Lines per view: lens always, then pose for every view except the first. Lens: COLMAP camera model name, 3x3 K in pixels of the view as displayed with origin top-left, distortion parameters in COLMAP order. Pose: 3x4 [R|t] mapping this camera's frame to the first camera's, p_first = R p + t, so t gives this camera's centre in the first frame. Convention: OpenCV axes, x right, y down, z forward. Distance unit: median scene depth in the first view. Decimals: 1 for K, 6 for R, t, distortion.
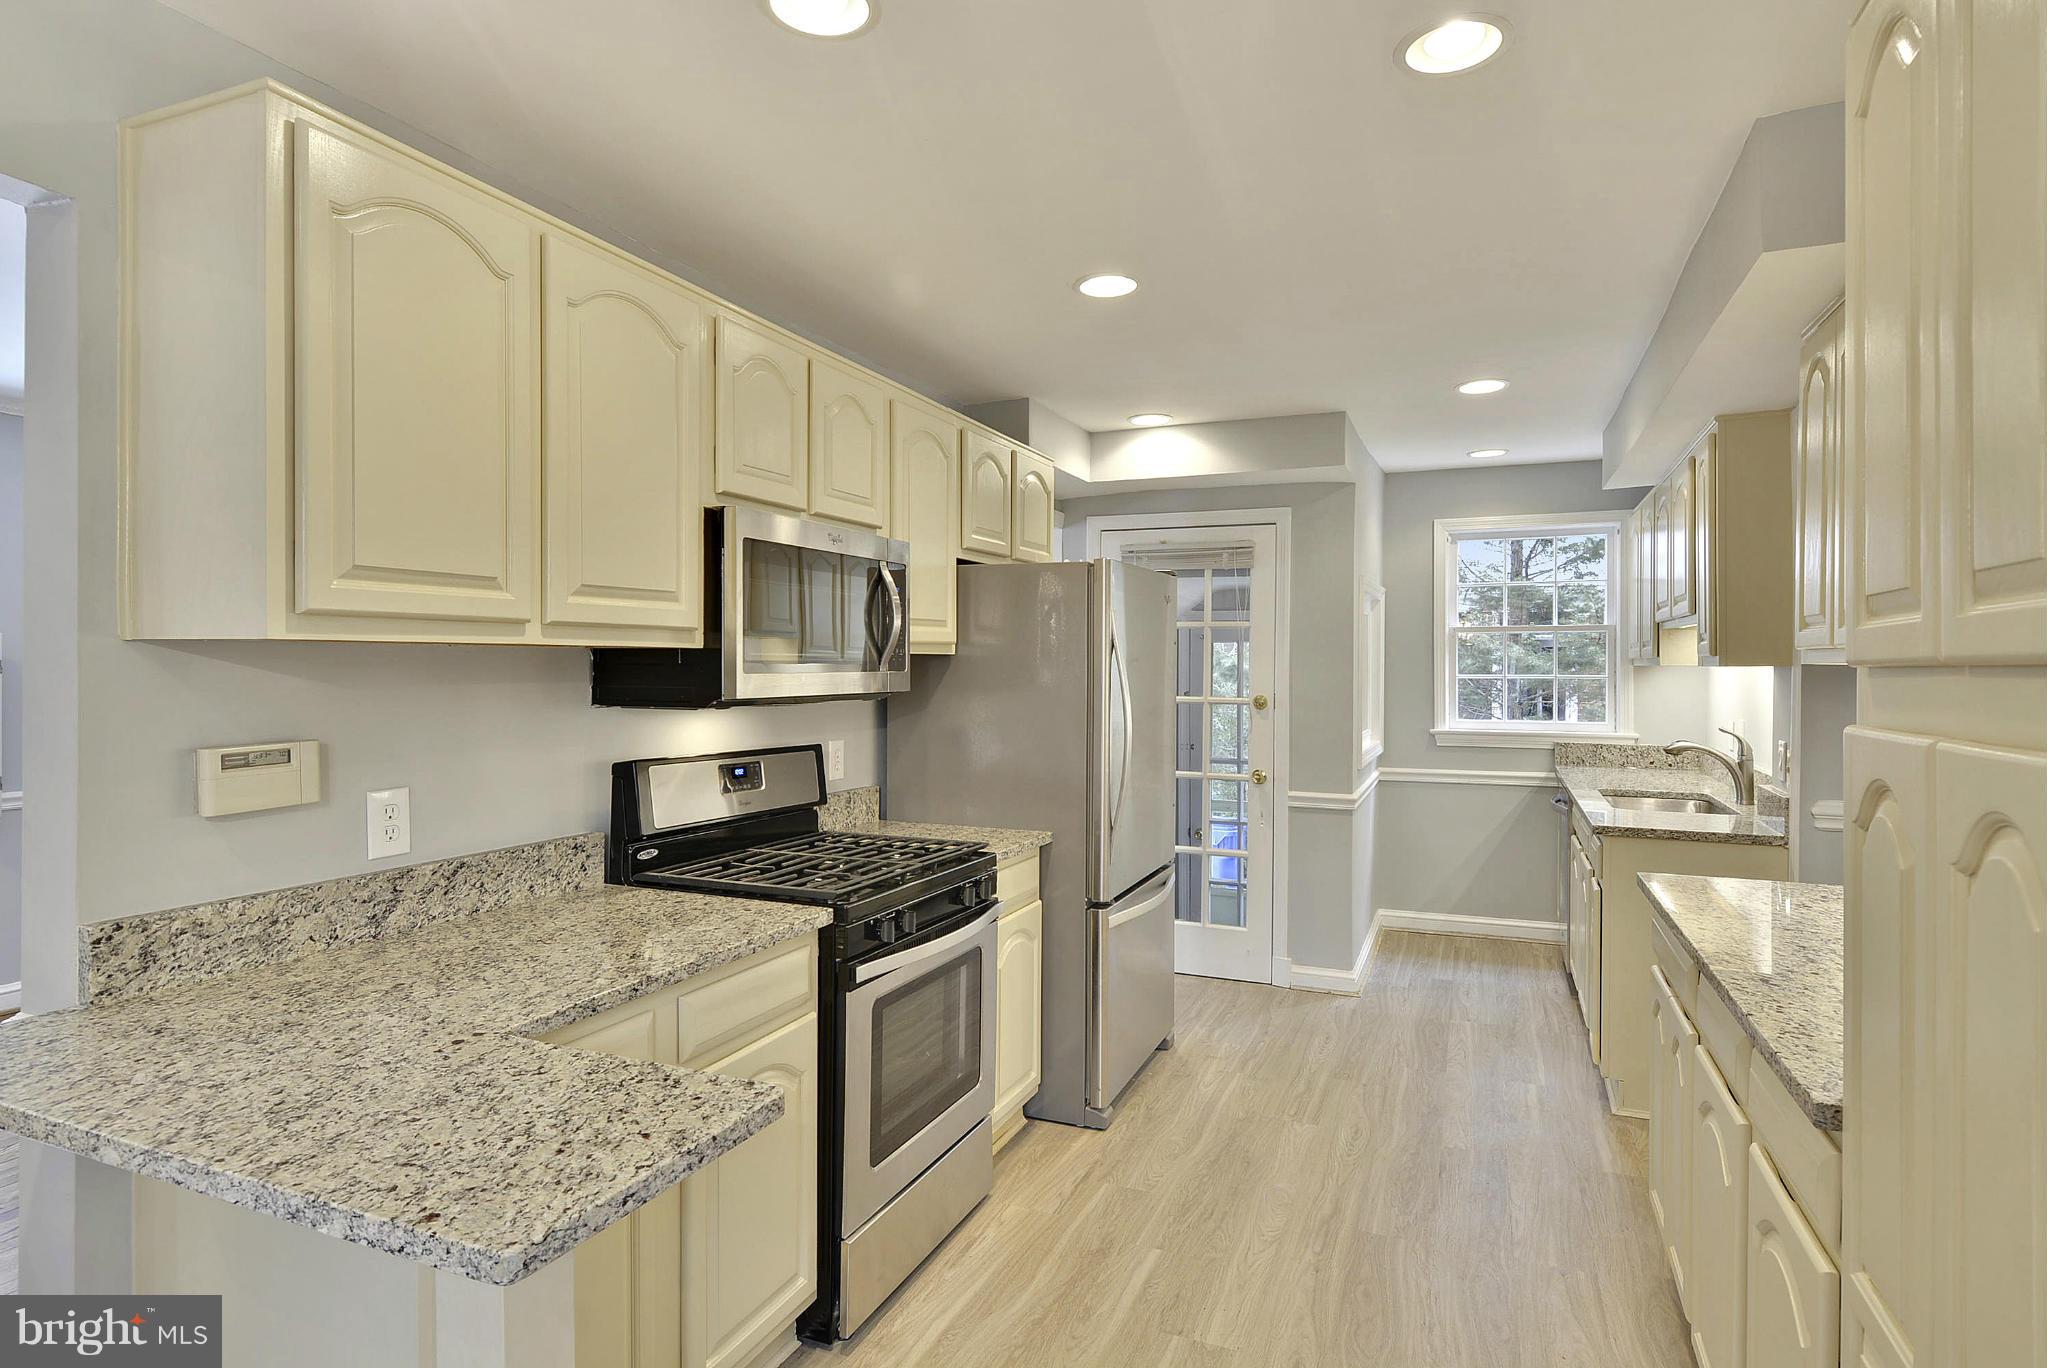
lens RADIAL K [[1092.4, 0, 1031.1], [0, 1092.4, 675.9], [0, 0, 1]] dist [0.002428, -0.001797]
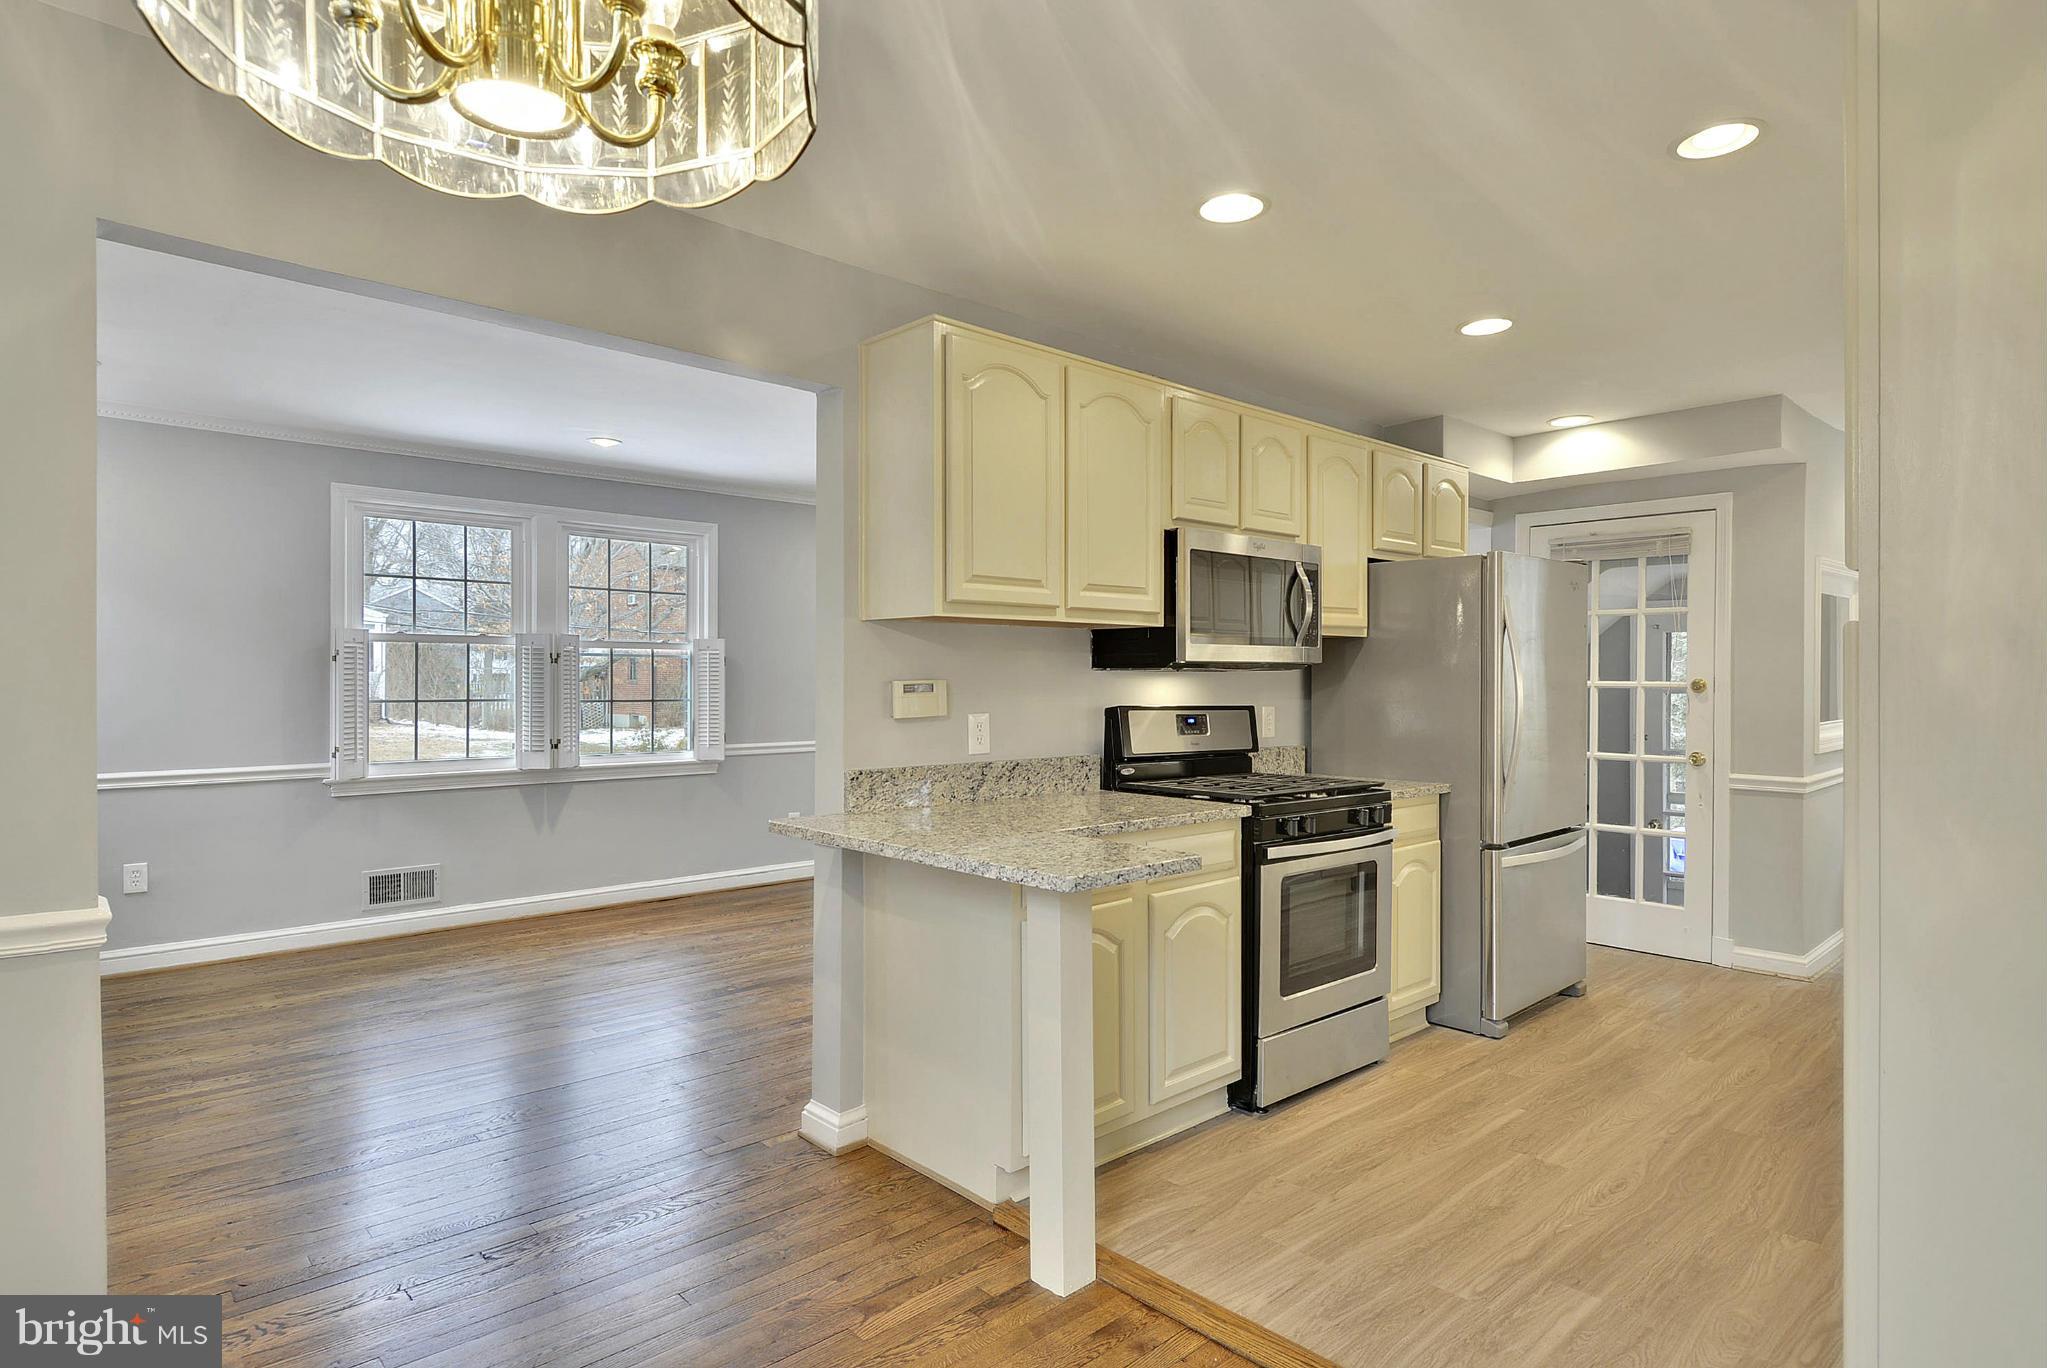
lens RADIAL K [[1092.4, 0, 1031.1], [0, 1092.4, 675.9], [0, 0, 1]] dist [0.002428, -0.001797]
pose [[0.911562, -0.006921, -0.411105, 0.110161], [0.001611, 0.999911, -0.013261, 0.048259], [0.411160, 0.011426, 0.911492, -0.321361]]
